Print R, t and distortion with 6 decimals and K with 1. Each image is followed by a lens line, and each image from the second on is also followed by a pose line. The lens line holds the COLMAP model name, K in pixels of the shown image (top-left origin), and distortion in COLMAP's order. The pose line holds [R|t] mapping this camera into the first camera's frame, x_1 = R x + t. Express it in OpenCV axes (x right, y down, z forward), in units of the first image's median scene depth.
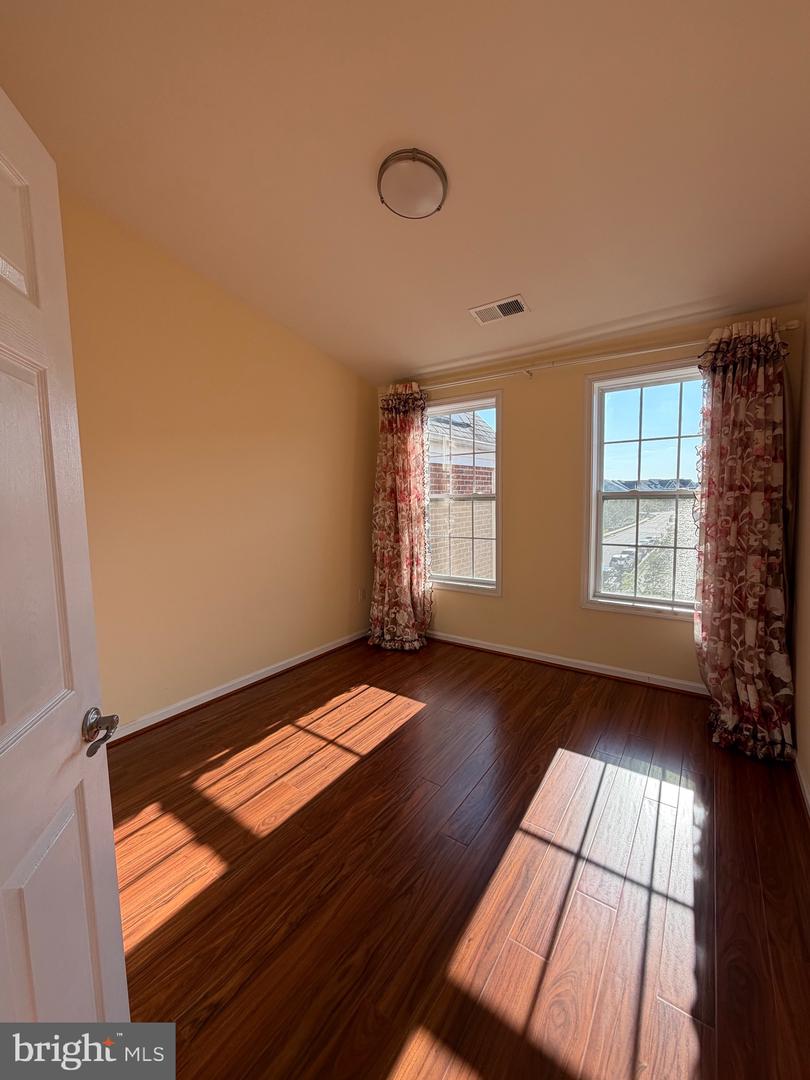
lens RADIAL K [[429.8, 0, 403.5], [0, 429.8, 535.6], [0, 0, 1]] dist [0.000456, 0.000840]
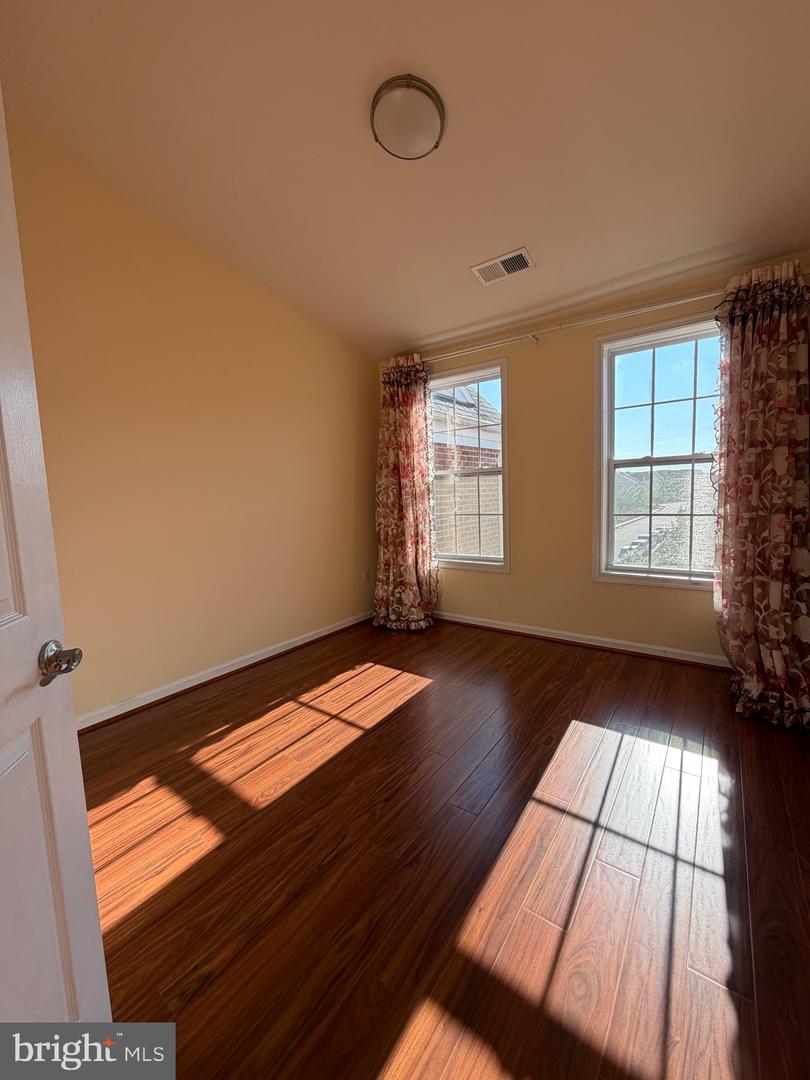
lens RADIAL K [[429.8, 0, 403.5], [0, 429.8, 535.0], [0, 0, 1]] dist [0.000456, 0.000840]
pose [[0.999713, -0.017028, -0.016834, 0.010752], [0.017159, 0.999824, 0.007622, 0.074226], [0.016701, -0.007909, 0.999829, 0.046966]]
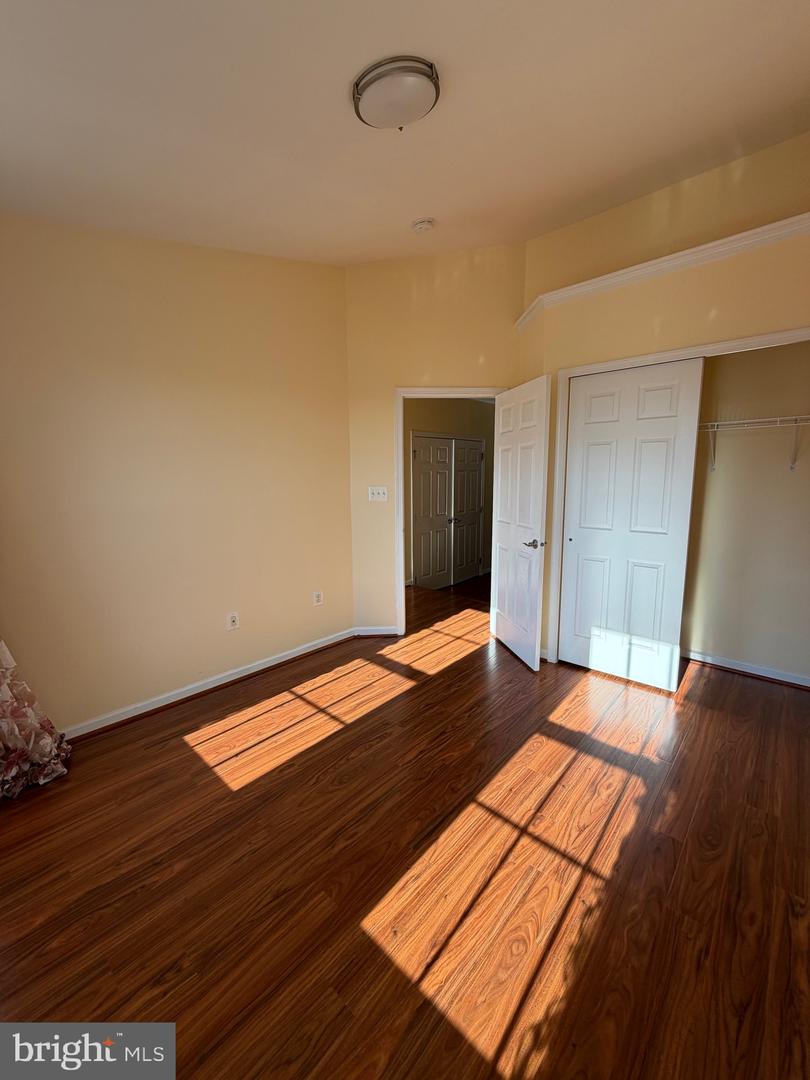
lens RADIAL K [[429.8, 0, 401.0], [0, 429.8, 538.4], [0, 0, 1]] dist [0.000456, 0.000840]
pose [[-0.991775, 0.006463, 0.127833, -0.071177], [0.035586, 0.973272, 0.226882, -0.162790], [-0.122950, 0.229565, -0.965496, 1.730886]]
